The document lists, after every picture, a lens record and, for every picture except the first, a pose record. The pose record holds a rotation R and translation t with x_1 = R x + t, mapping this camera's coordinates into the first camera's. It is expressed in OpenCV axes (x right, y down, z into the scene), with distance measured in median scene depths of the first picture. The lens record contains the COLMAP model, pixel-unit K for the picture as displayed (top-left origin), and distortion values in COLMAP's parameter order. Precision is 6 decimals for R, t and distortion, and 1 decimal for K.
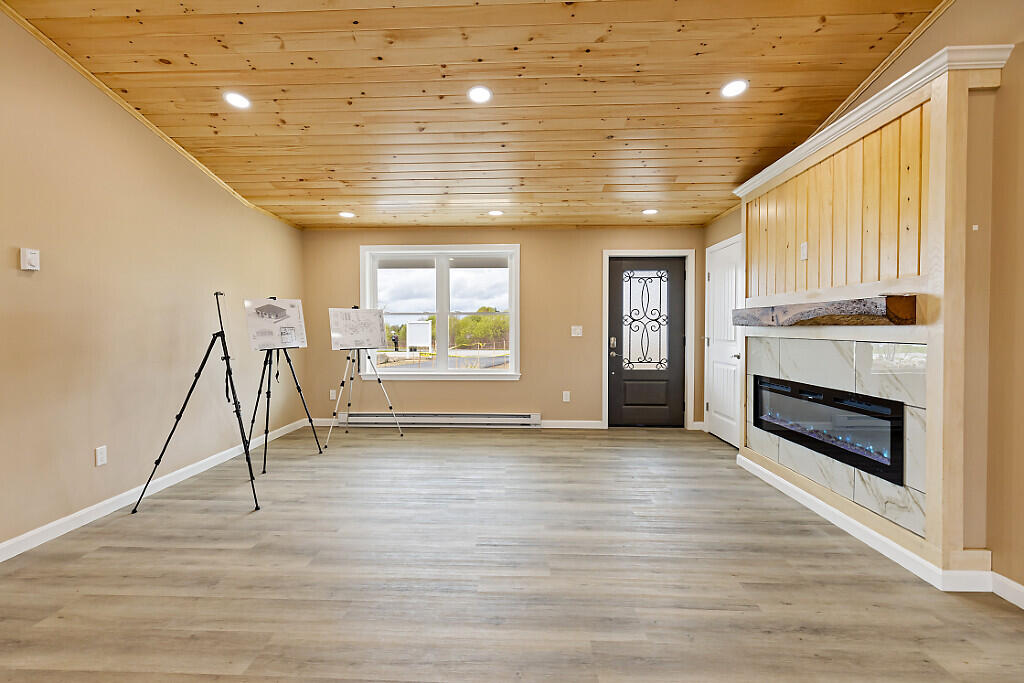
lens RADIAL K [[464.5, 0, 505.2], [0, 464.5, 333.3], [0, 0, 1]] dist [0.001017, 0.000752]
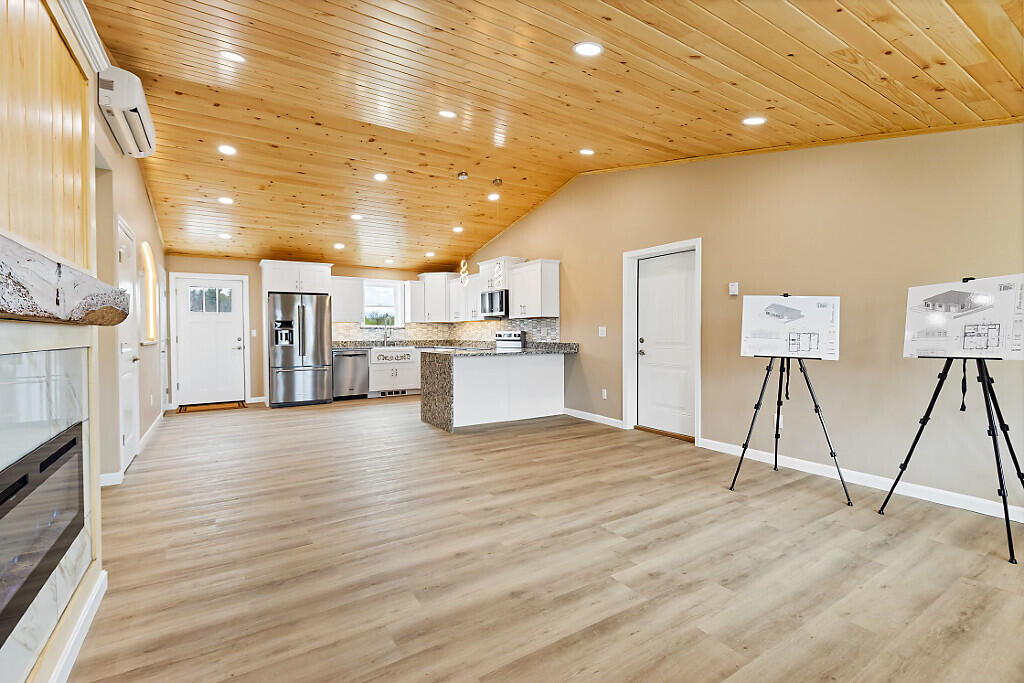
lens RADIAL K [[464.5, 0, 505.2], [0, 464.5, 333.3], [0, 0, 1]] dist [0.001017, 0.000752]
pose [[-0.827442, 0.006669, -0.561511, 0.663906], [-0.000856, 0.999913, 0.013137, -0.015652], [0.561550, 0.011351, -0.827365, 1.966207]]
